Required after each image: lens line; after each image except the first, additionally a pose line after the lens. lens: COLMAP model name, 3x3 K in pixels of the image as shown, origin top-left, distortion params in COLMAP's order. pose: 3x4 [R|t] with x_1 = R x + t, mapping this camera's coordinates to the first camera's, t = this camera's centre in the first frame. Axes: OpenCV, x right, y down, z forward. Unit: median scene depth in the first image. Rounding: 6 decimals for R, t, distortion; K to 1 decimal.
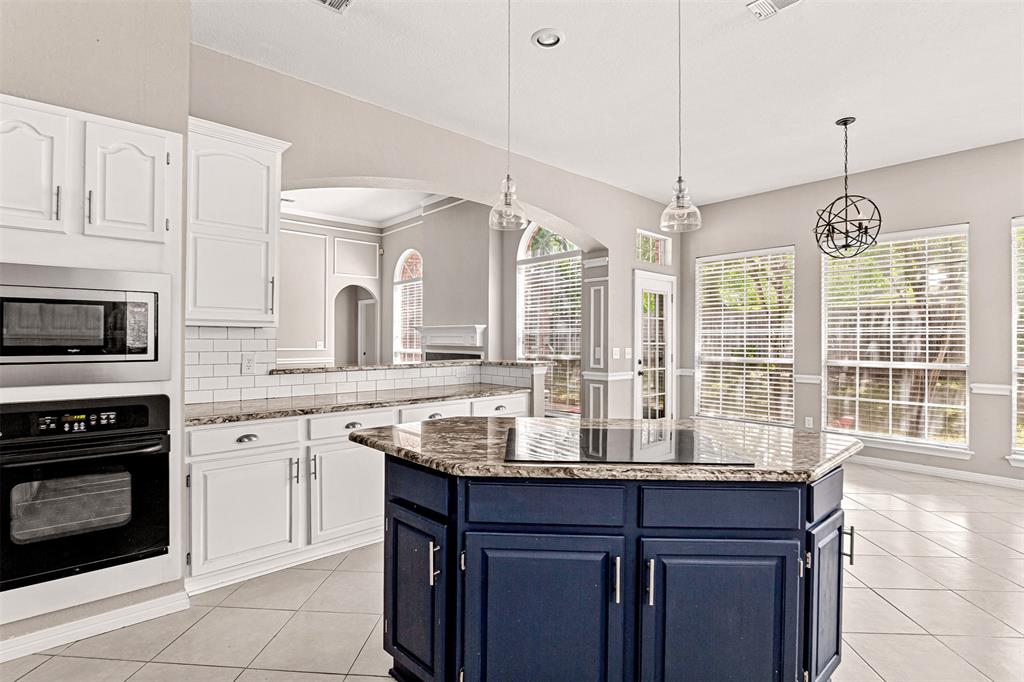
lens RADIAL K [[486.8, 0, 499.1], [0, 486.8, 339.6], [0, 0, 1]] dist [-0.012419, -0.000020]
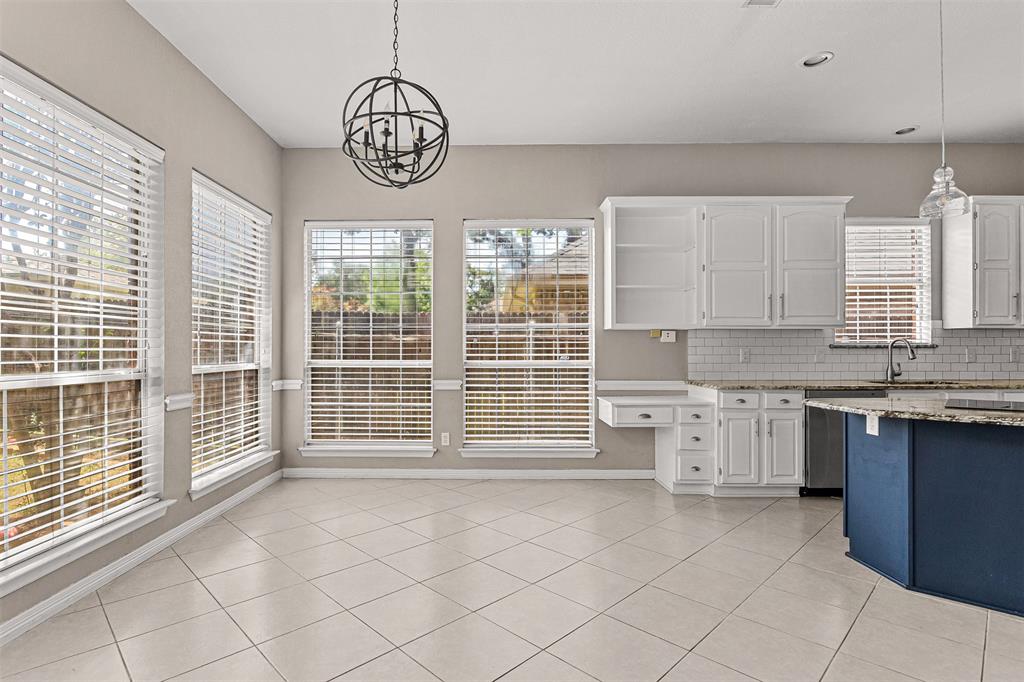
lens RADIAL K [[516.0, 0, 482.4], [0, 516.0, 345.6], [0, 0, 1]] dist [-0.013342, -0.000814]
pose [[-0.747190, 0.000989, 0.664609, 0.204579], [-0.003460, 0.999980, -0.005378, 0.024331], [-0.664601, -0.006318, -0.747172, 1.254819]]
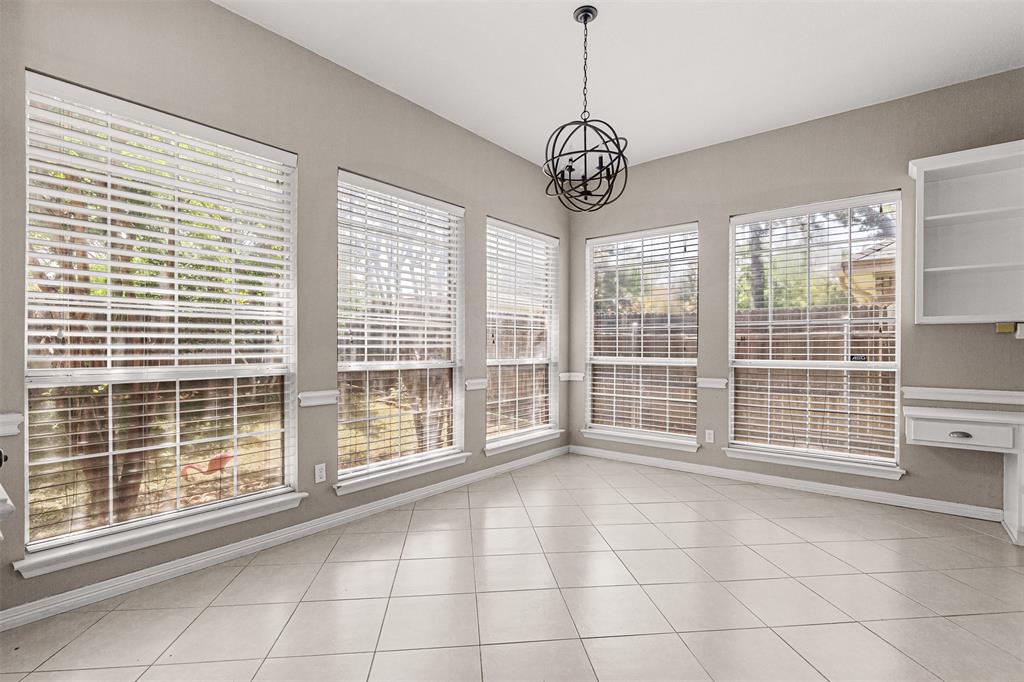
lens RADIAL K [[482.5, 0, 501.7], [0, 482.5, 346.9], [0, 0, 1]] dist [-0.001316, -0.000235]
pose [[-0.176861, -0.004755, 0.984224, 0.050189], [-0.004578, 0.999981, 0.004008, 0.022470], [-0.984225, -0.003797, -0.176879, 1.115260]]
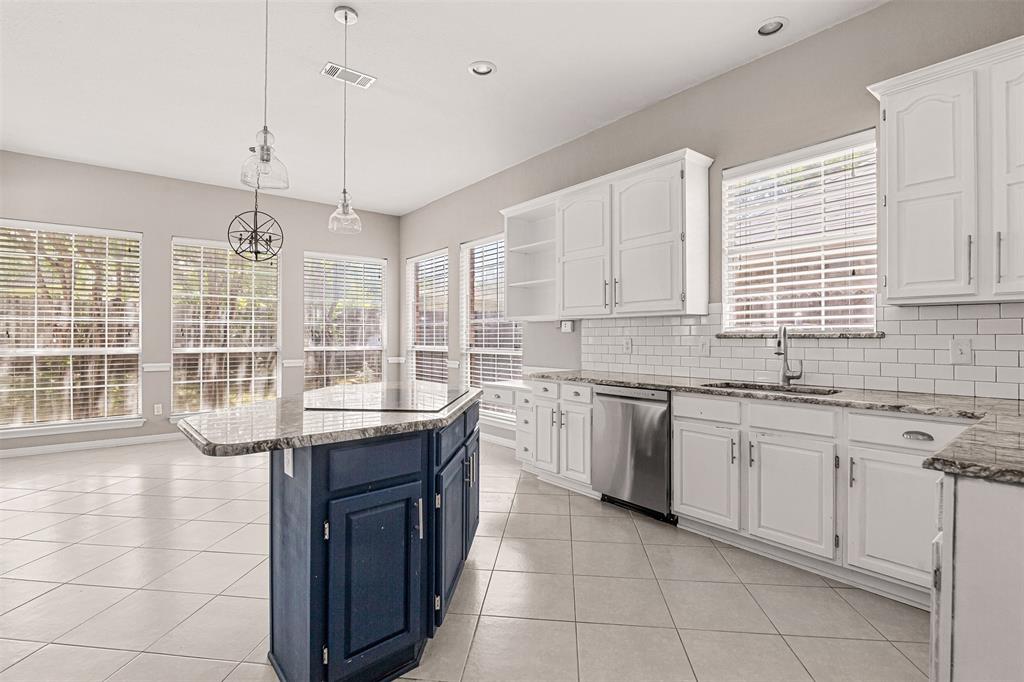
lens RADIAL K [[485.7, 0, 506.8], [0, 485.7, 333.5], [0, 0, 1]] dist [-0.014193, -0.000276]
pose [[0.039751, 0.004911, 0.999198, -0.433517], [-0.001546, 0.999987, -0.004854, 0.018008], [-0.999208, -0.001352, 0.039758, 0.283680]]
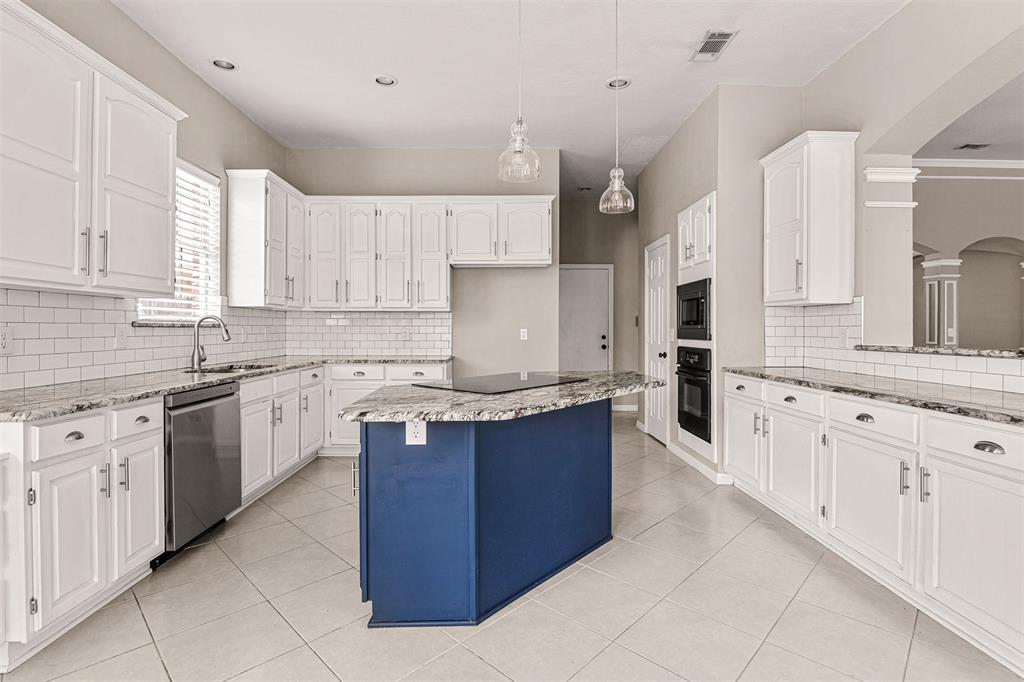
lens RADIAL K [[478.5, 0, 509.7], [0, 478.5, 332.6], [0, 0, 1]] dist [-0.009235, -0.000497]
pose [[-0.642300, 0.002068, -0.766451, 0.546282], [-0.002176, 0.999987, 0.004522, 0.025079], [0.766450, 0.004573, -0.642287, 0.803010]]
